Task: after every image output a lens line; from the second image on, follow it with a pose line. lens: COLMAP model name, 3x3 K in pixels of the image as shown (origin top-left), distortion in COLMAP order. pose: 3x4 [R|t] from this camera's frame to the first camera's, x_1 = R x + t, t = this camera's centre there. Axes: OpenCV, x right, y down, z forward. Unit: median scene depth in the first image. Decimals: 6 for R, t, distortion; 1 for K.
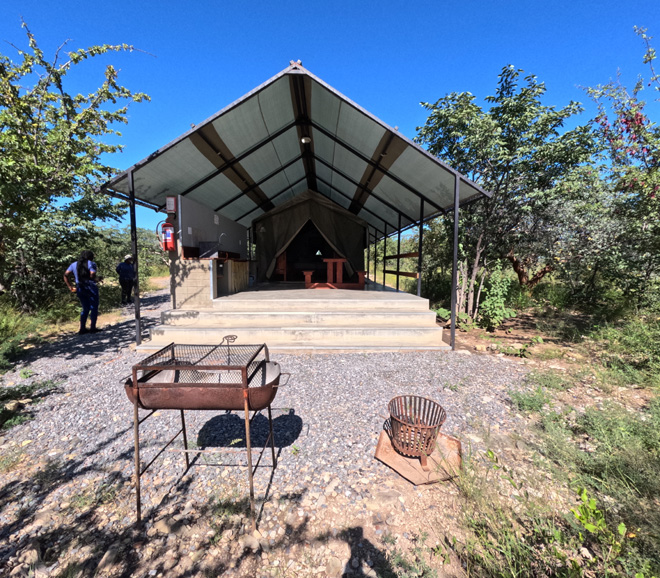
lens RADIAL K [[326.6, 0, 331.5], [0, 326.6, 275.0], [0, 0, 1]] dist [0.019475, 0.000086]
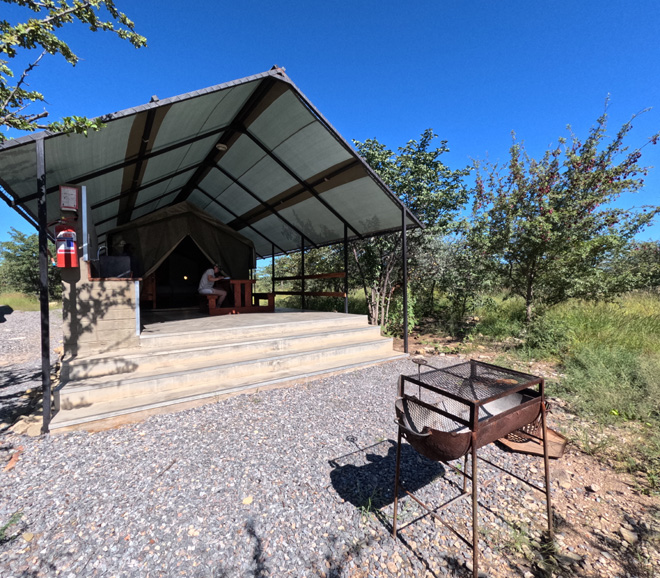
lens RADIAL K [[315.7, 0, 330.0], [0, 315.7, 289.0], [0, 0, 1]] dist [0.000387, 0.000036]
pose [[0.834341, -0.026483, 0.550613, -0.426381], [0.035340, 0.999360, -0.005484, -0.015874], [-0.550115, 0.024034, 0.834743, 0.172521]]
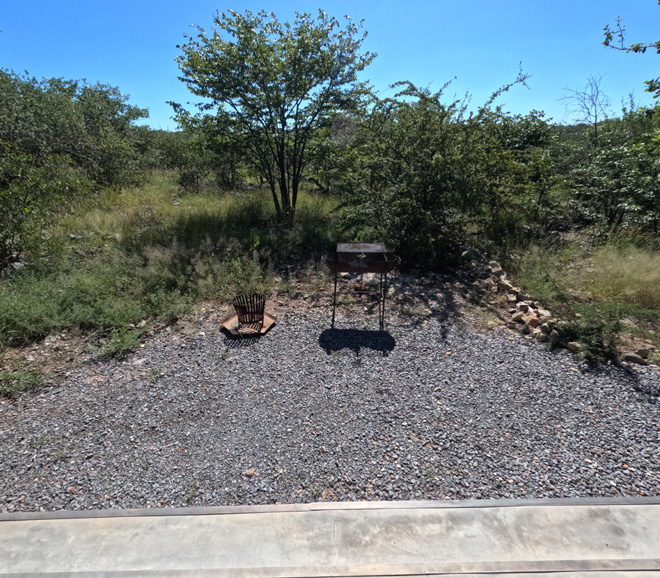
lens RADIAL K [[315.7, 0, 330.0], [0, 315.7, 289.0], [0, 0, 1]] dist [0.000387, 0.000036]
pose [[-0.999825, -0.015180, 0.010928, -0.072035], [-0.008721, 0.895179, 0.445622, -0.166573], [-0.016547, 0.445449, -0.895154, 1.066862]]
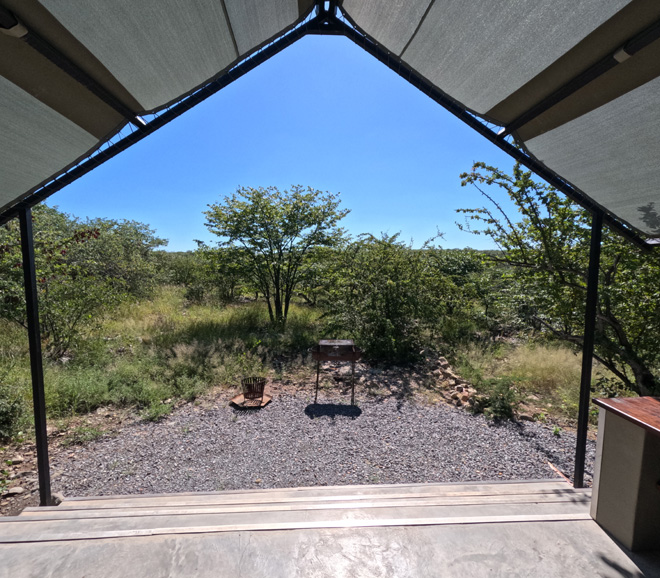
lens RADIAL K [[315.7, 0, 330.0], [0, 315.7, 289.0], [0, 0, 1]] dist [0.000387, 0.000036]
pose [[-0.999549, -0.017788, -0.024196, -0.086934], [-0.020380, 0.993557, 0.111484, -0.215207], [0.022057, 0.111927, -0.993472, 1.372910]]
